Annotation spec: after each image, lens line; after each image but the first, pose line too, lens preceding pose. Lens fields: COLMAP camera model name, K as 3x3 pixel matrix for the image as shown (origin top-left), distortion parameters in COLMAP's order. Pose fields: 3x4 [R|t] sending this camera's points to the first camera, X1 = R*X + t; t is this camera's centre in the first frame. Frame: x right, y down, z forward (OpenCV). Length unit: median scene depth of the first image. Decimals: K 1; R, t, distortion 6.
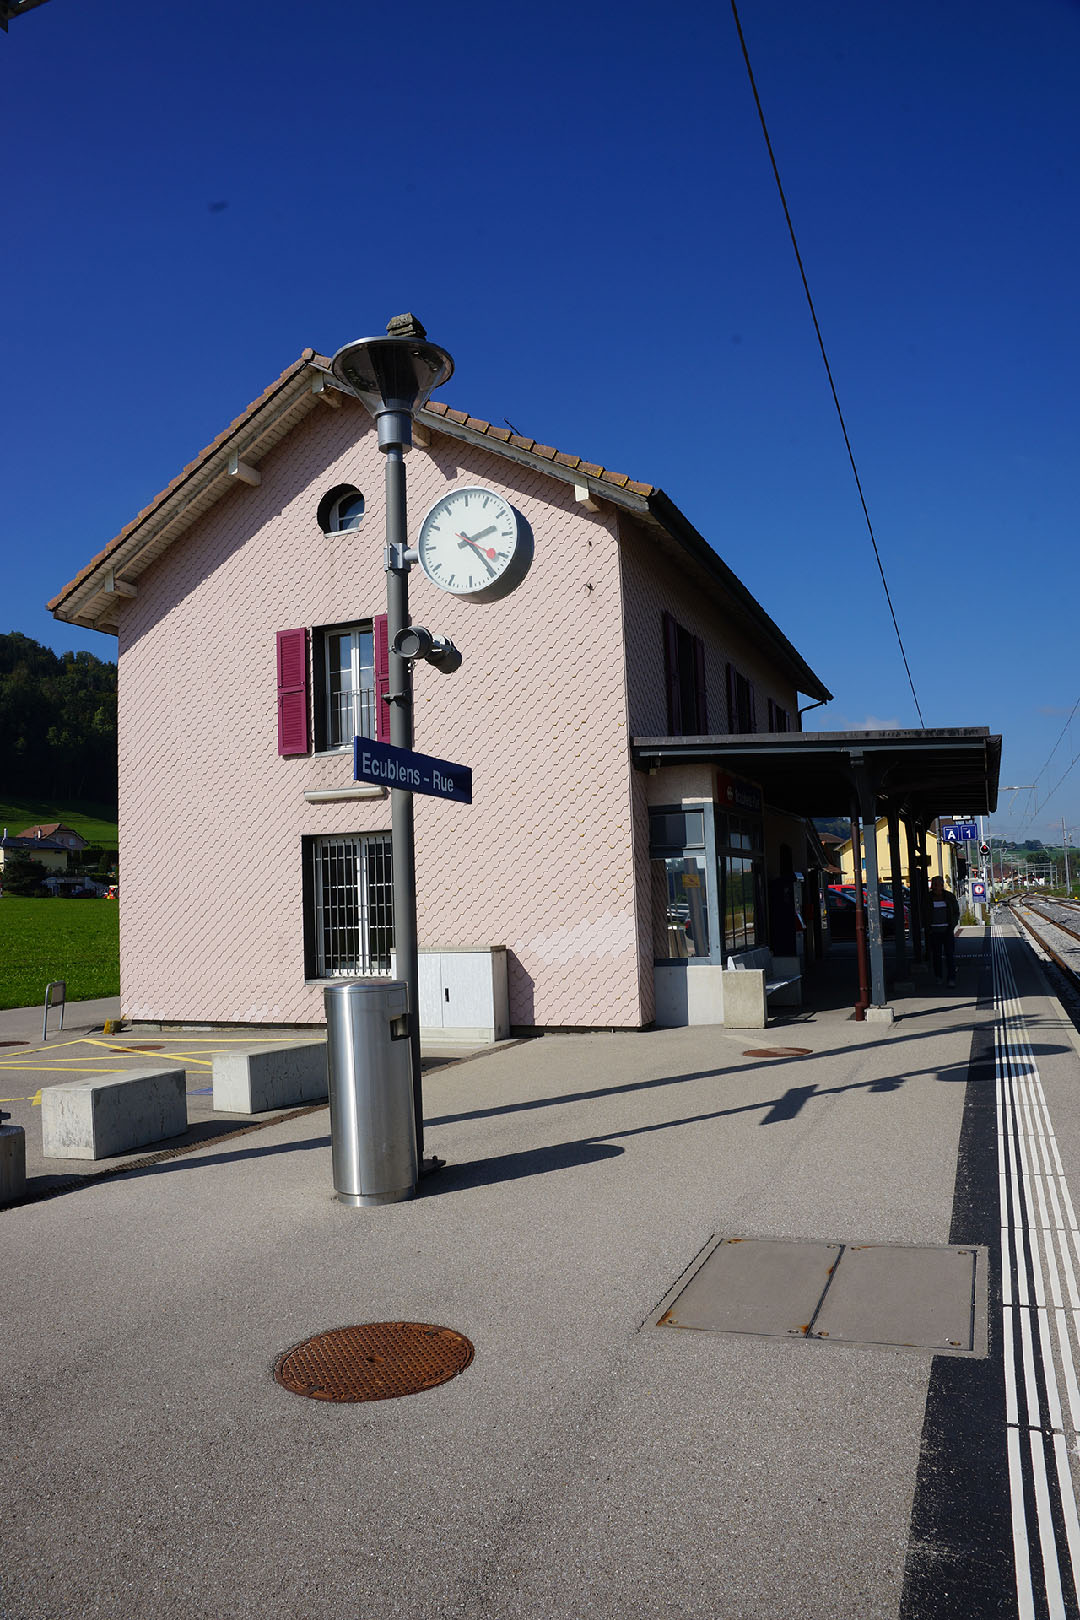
lens RADIAL K [[1118.4, 0, 535.6], [0, 1118.4, 815.7], [0, 0, 1]] dist [-0.103398, 0.082405]
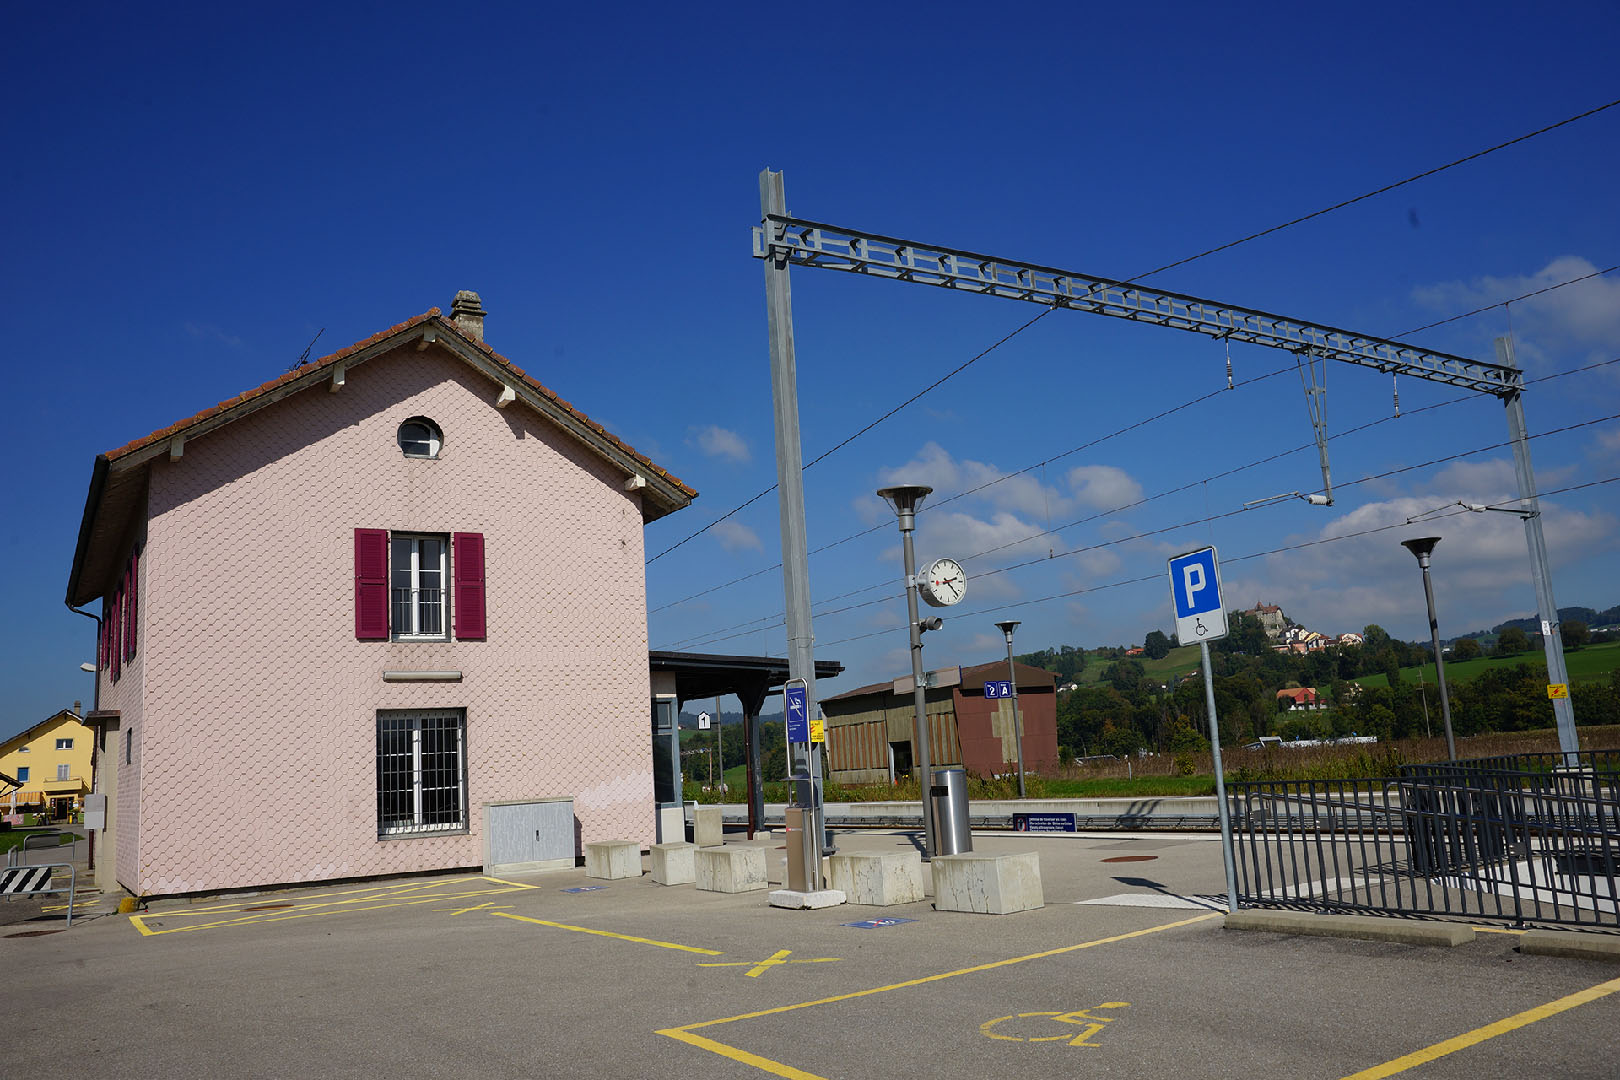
lens RADIAL K [[1305.3, 0, 819.9], [0, 1305.3, 537.3], [0, 0, 1]] dist [-0.061975, 0.042995]
pose [[0.568947, 0.143244, 0.809802, -1.175375], [-0.023617, 0.987153, -0.158023, 0.047783], [-0.822035, 0.070782, 0.565021, -0.159545]]
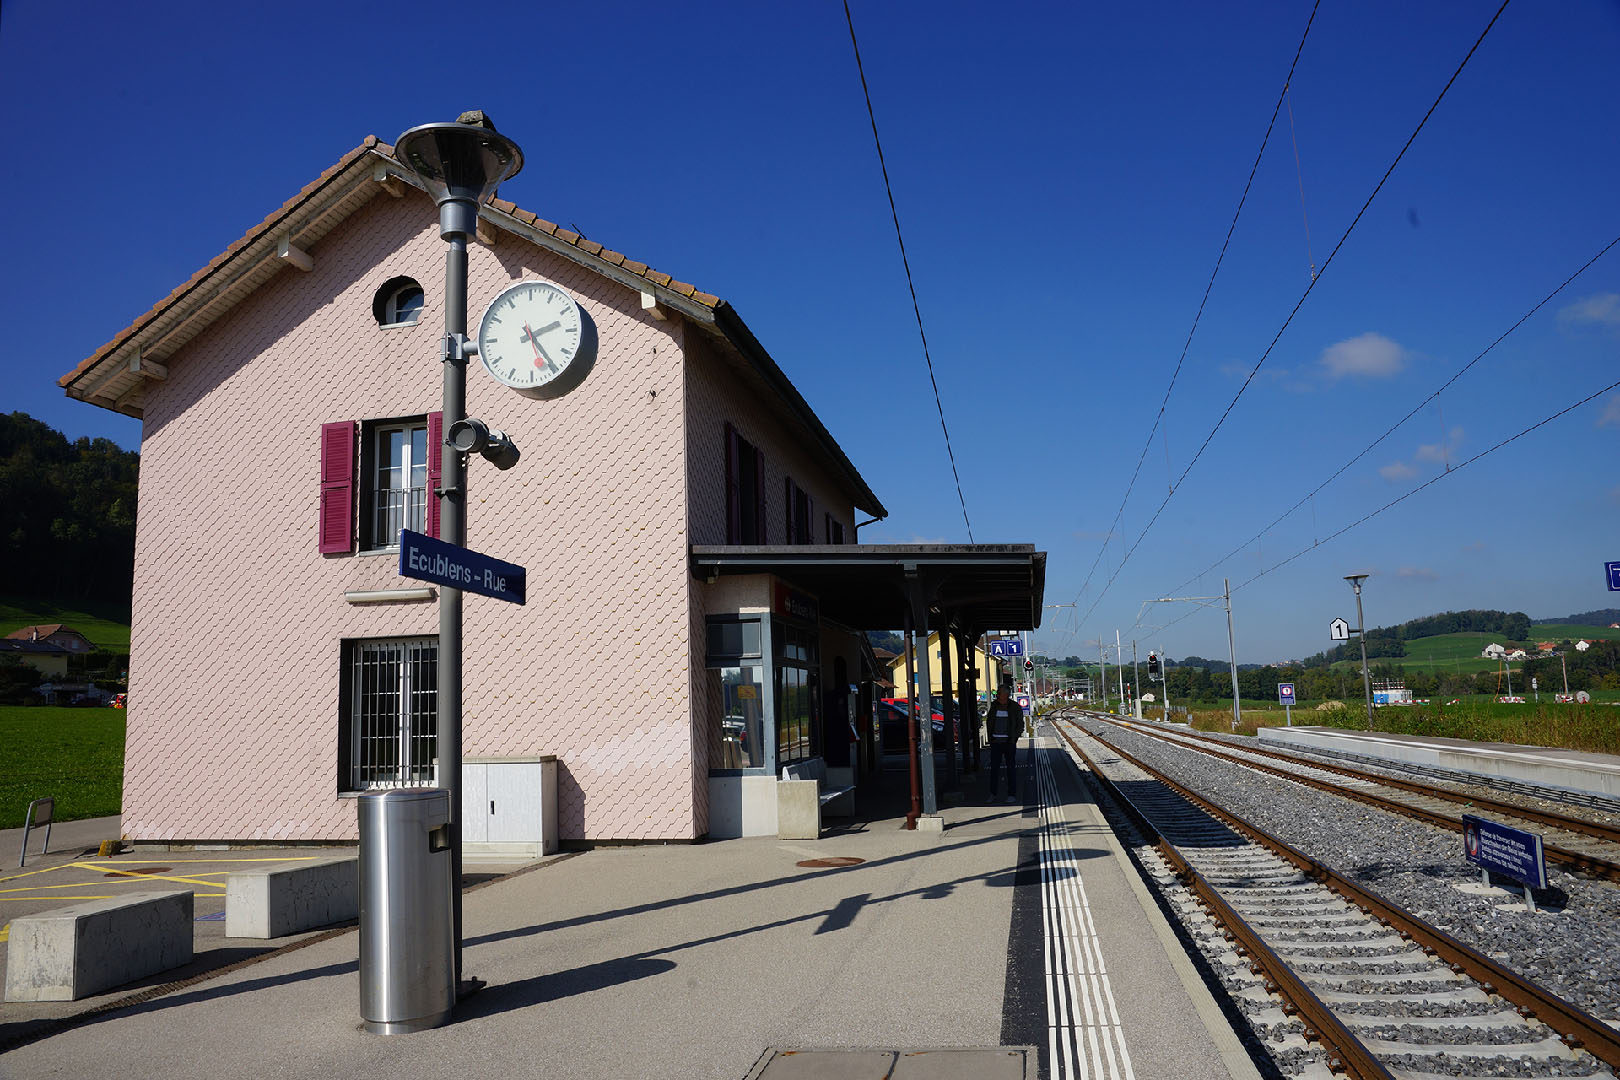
lens RADIAL K [[1118.4, 0, 813.4], [0, 1118.4, 543.7], [0, 0, 1]] dist [-0.103398, 0.082405]
pose [[0.980548, 0.030127, 0.193956, -0.000014], [-0.015316, 0.996881, -0.077416, 0.003836], [-0.195683, 0.072939, 0.977951, 0.003841]]
